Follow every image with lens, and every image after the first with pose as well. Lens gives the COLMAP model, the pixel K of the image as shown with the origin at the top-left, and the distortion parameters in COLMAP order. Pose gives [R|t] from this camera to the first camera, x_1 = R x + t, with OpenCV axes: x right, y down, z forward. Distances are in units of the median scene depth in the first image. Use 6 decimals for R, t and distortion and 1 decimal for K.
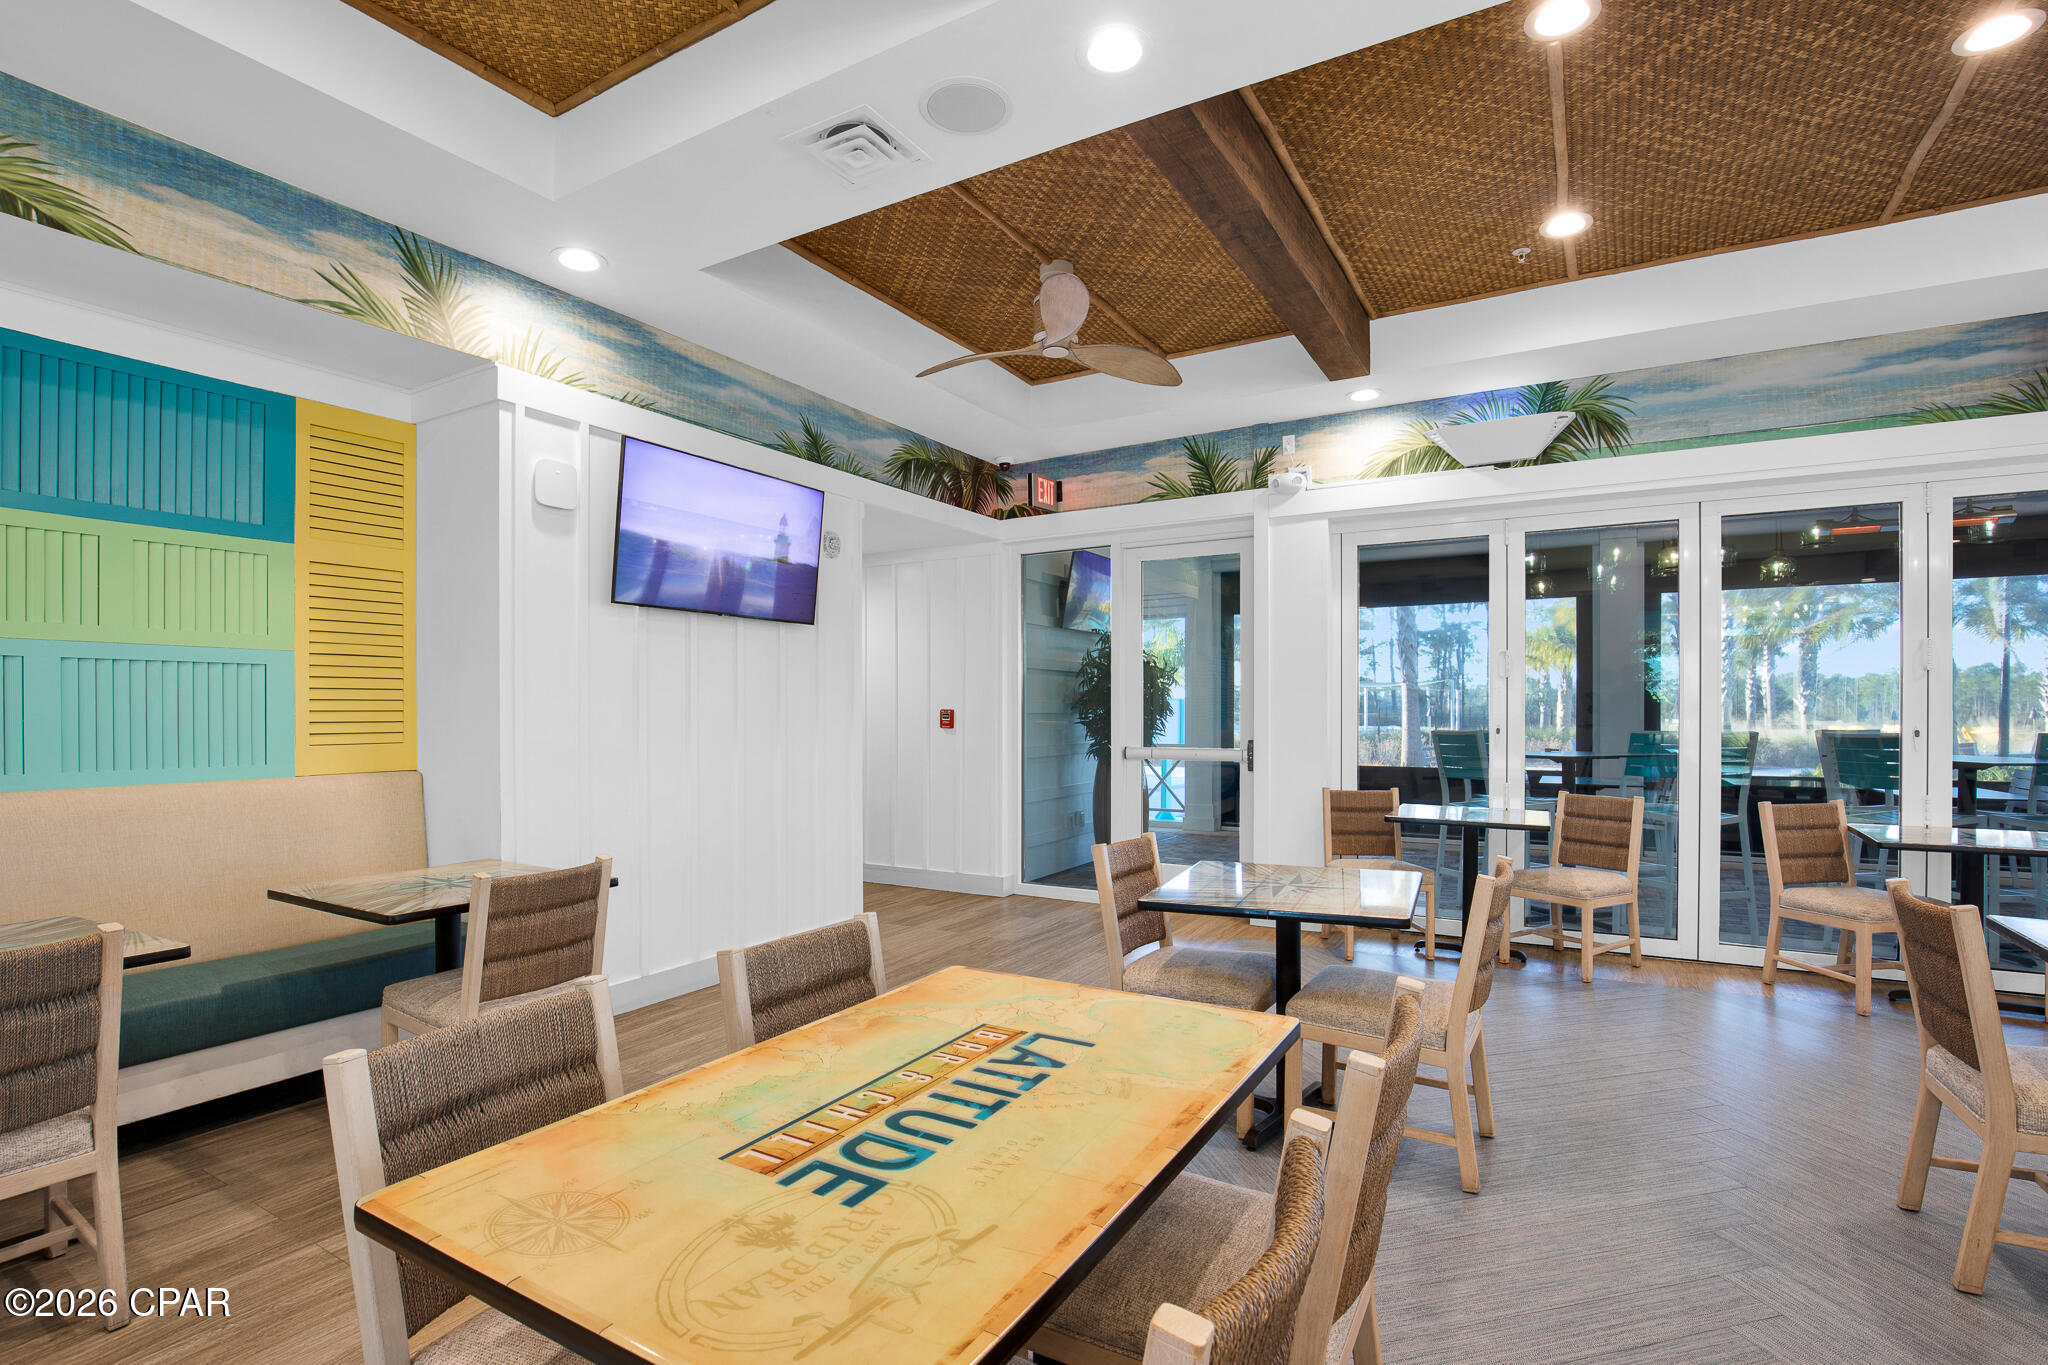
lens RADIAL K [[987.8, 0, 1042.6], [0, 987.8, 703.5], [0, 0, 1]] dist [-0.032617, 0.006072]
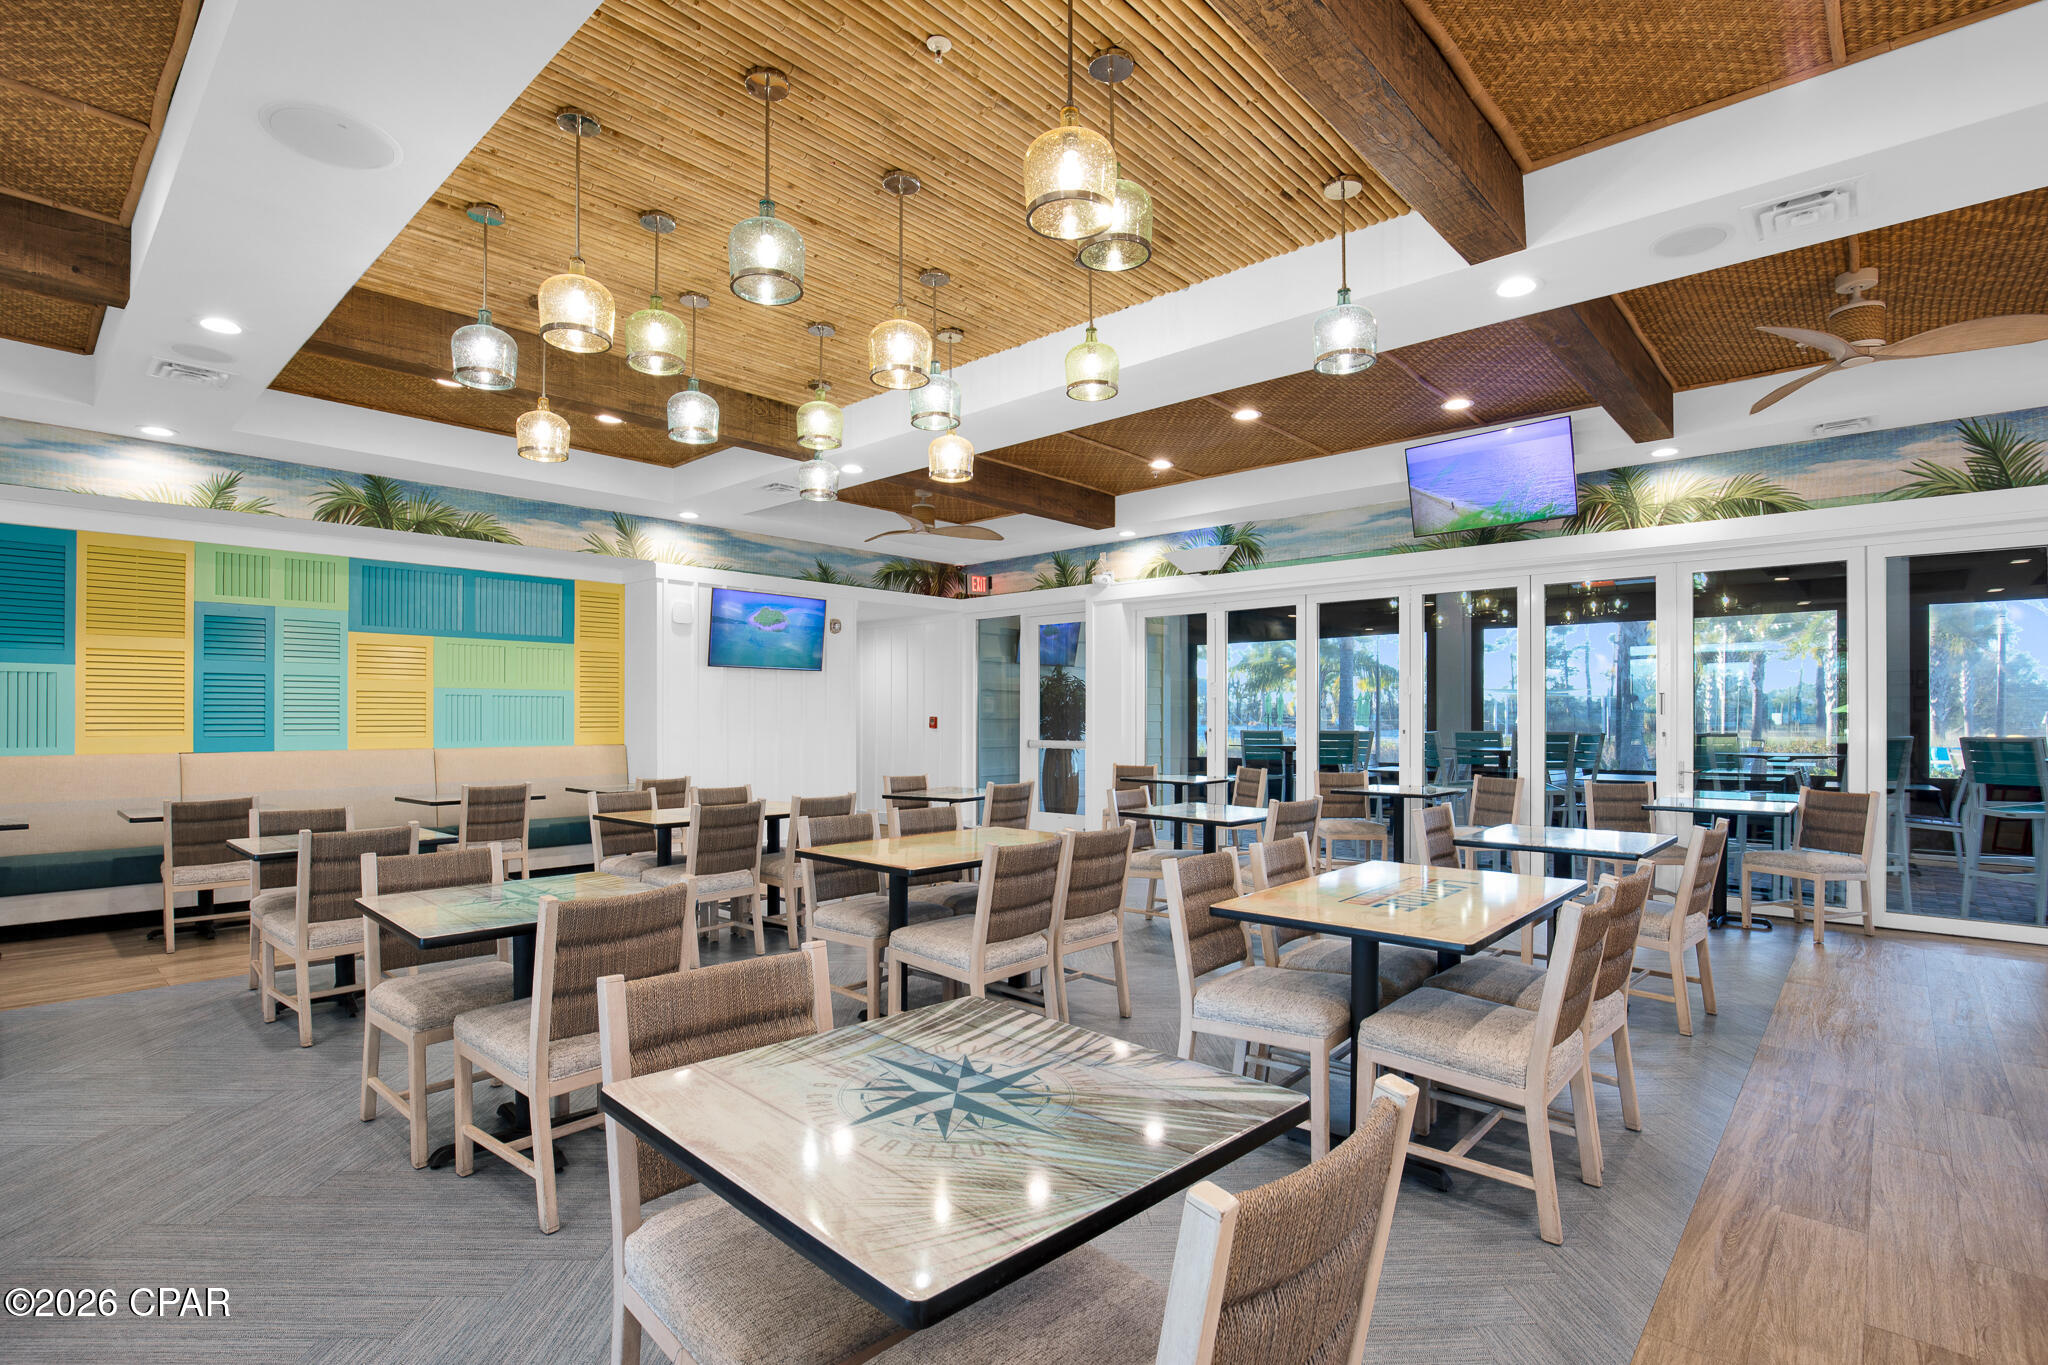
lens RADIAL K [[987.8, 0, 1037.9], [0, 987.8, 706.7], [0, 0, 1]] dist [-0.032617, 0.006072]
pose [[0.977692, 0.001994, -0.210036, 0.565417], [-0.002547, 0.999994, -0.002365, -0.008965], [0.210030, 0.002847, 0.977691, -0.746510]]
